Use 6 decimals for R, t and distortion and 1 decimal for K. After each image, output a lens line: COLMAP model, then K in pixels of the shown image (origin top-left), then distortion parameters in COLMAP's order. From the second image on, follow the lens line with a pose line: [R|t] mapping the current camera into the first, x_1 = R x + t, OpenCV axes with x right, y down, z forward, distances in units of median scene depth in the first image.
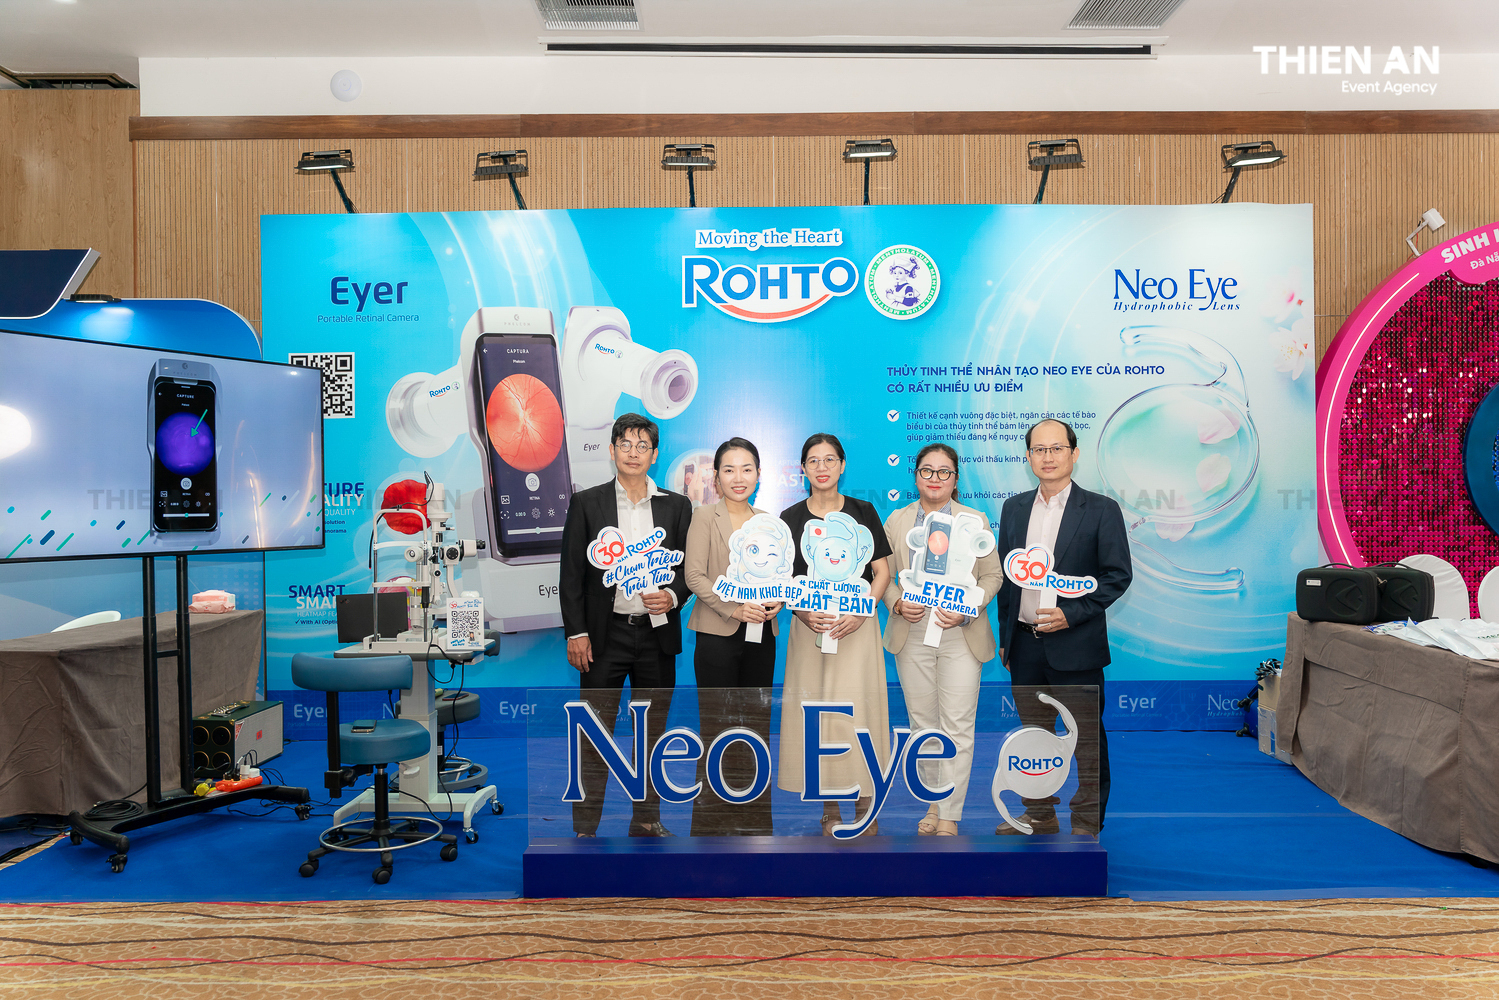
lens RADIAL K [[1185.6, 0, 749.5], [0, 1185.6, 500.0], [0, 0, 1]] dist [-0.003239, 0.008670]
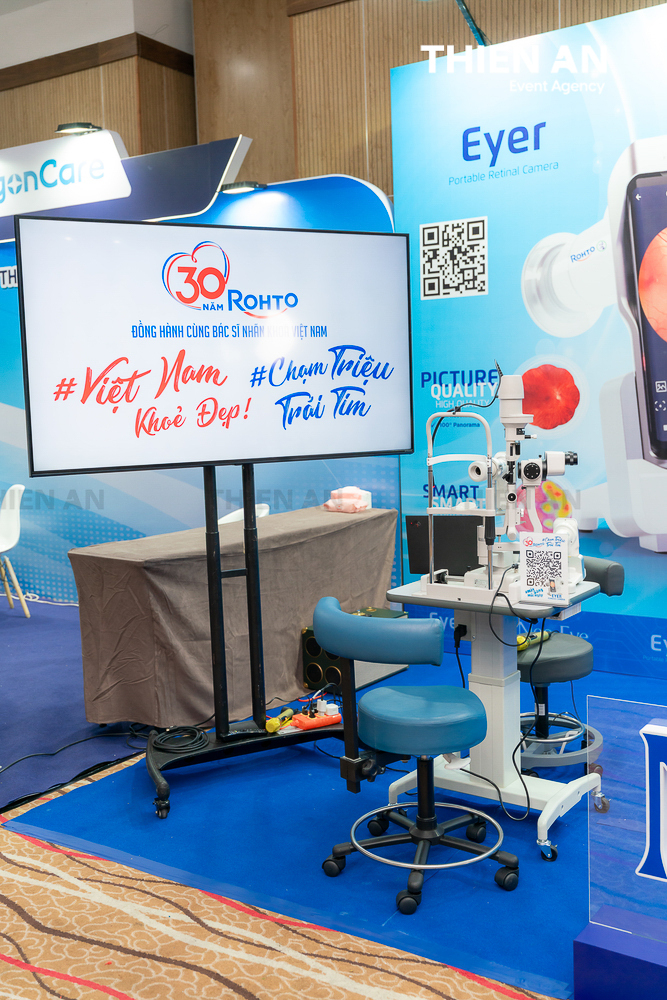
lens RADIAL K [[1069.3, 0, 333.5], [0, 1069.3, 500.0], [0, 0, 1]] dist [0.009232, 0.020233]
pose [[0.832273, 0.044432, -0.552583, 0.013640], [0.022028, 0.993345, 0.113051, -0.013271], [0.553929, -0.106262, 0.825755, 0.341814]]
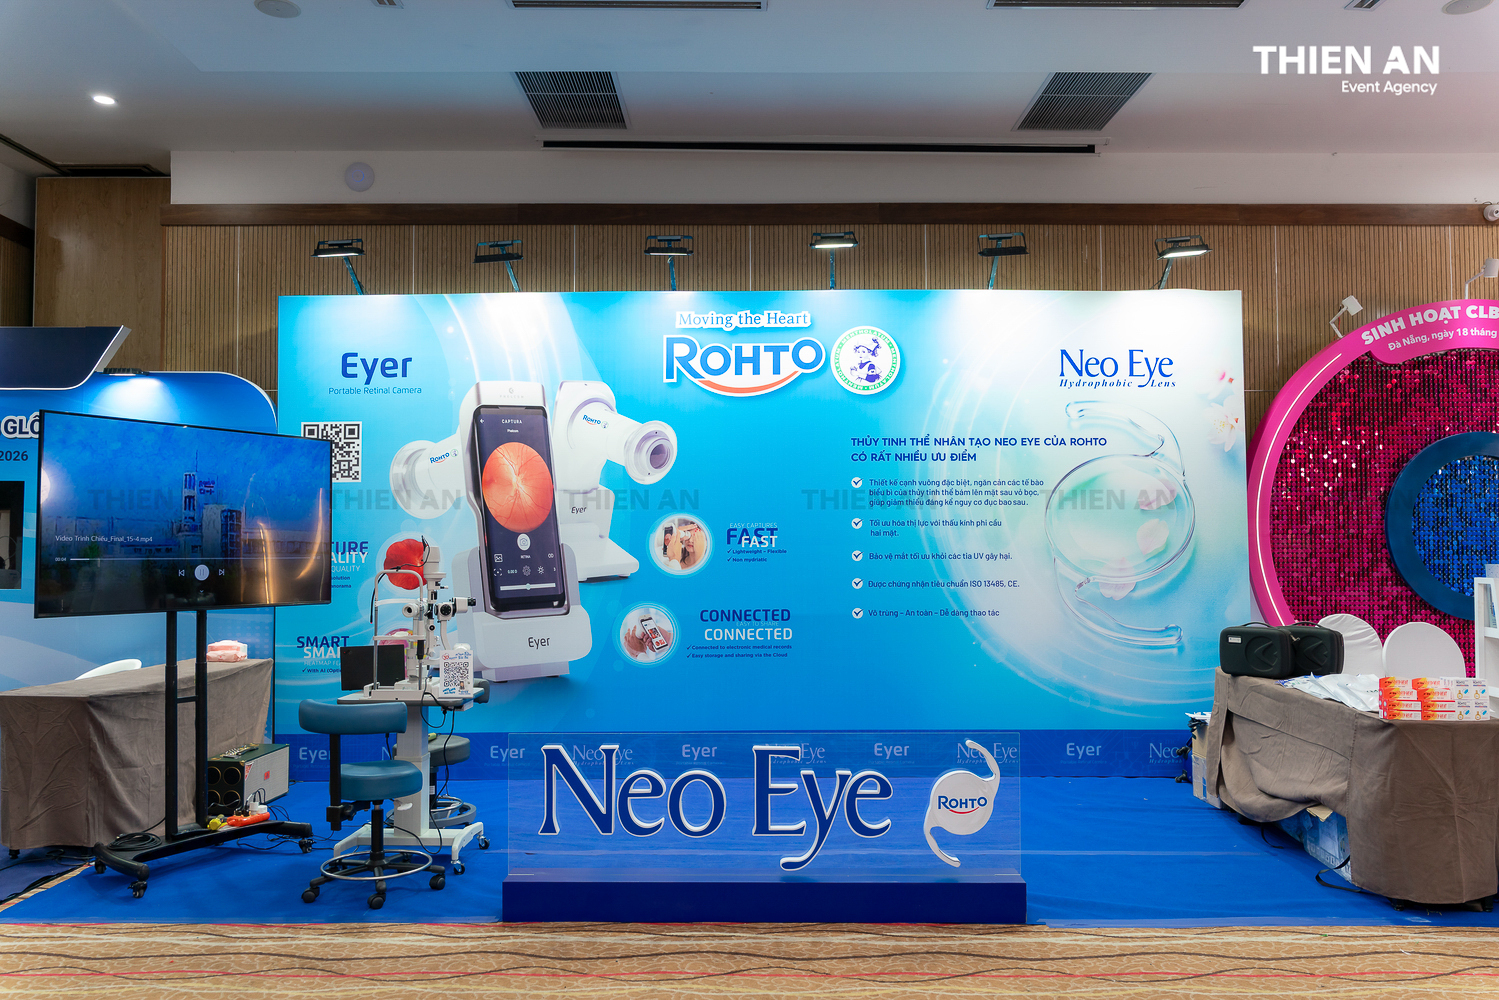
lens RADIAL K [[1171.4, 0, 749.5], [0, 1171.4, 500.0], [0, 0, 1]] dist [-0.001019, 0.001884]
pose [[0.999983, 0.005258, -0.002536, 0.031722], [-0.005360, 0.999096, -0.042176, -0.011461], [0.002312, 0.042189, 0.999107, -0.087218]]
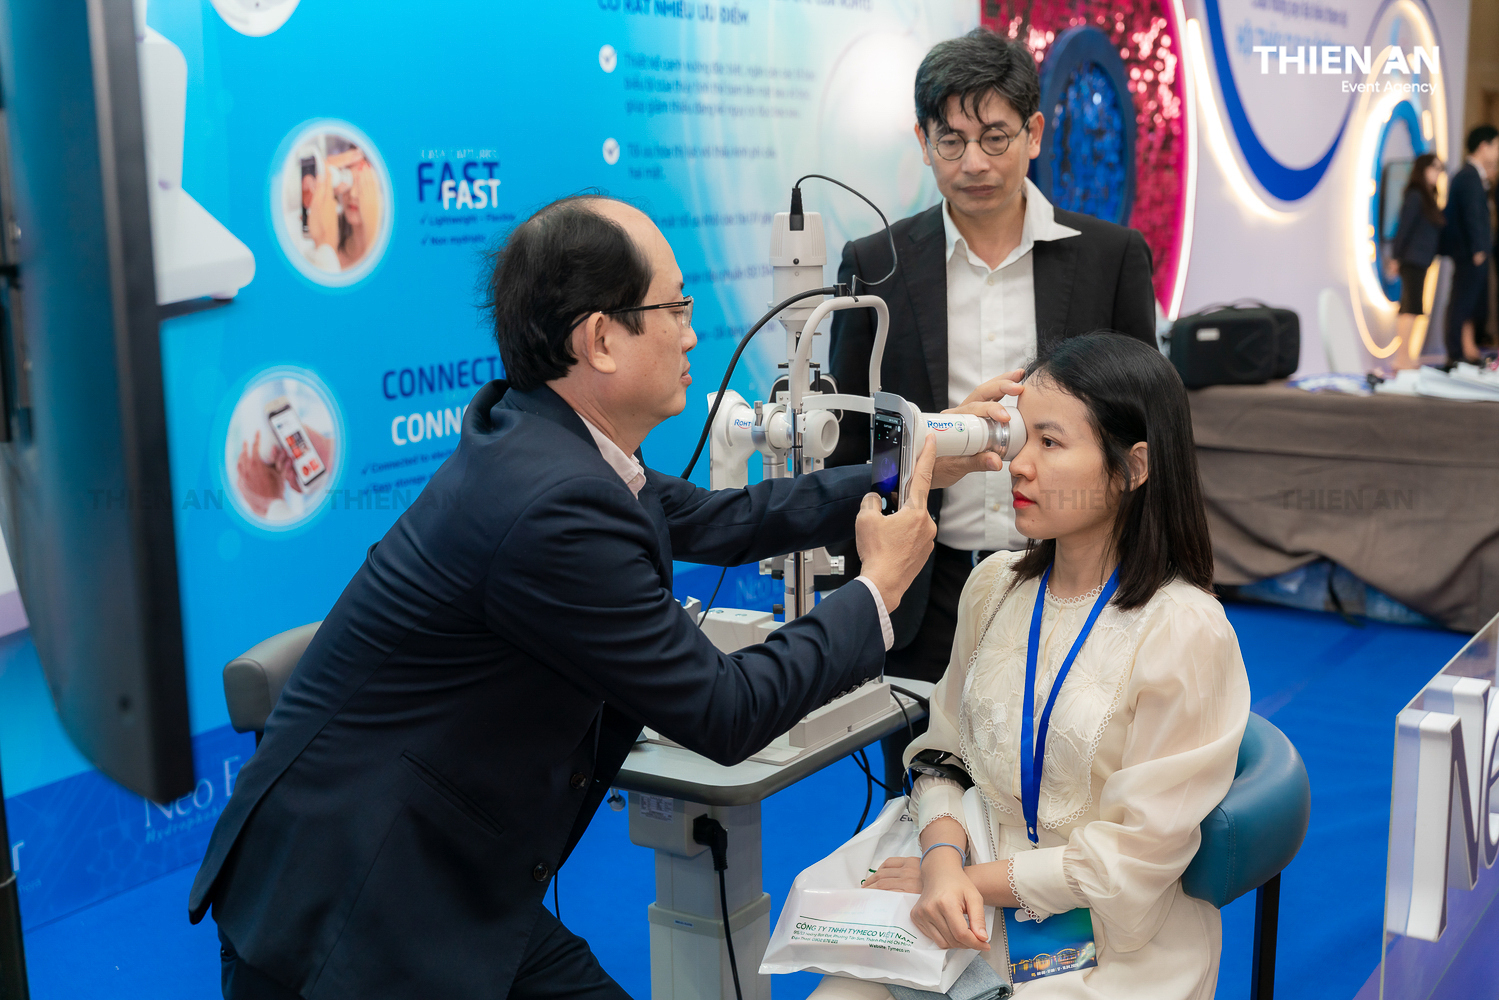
lens RADIAL K [[1871.3, 0, 776.4], [0, 1871.3, 501.4], [0, 0, 1]] dist [0.031597, 0.035930]
pose [[0.519069, -0.146180, 0.842139, -0.642720], [0.012375, 0.986449, 0.163602, -0.020375], [-0.854643, -0.074500, 0.513844, 0.650796]]
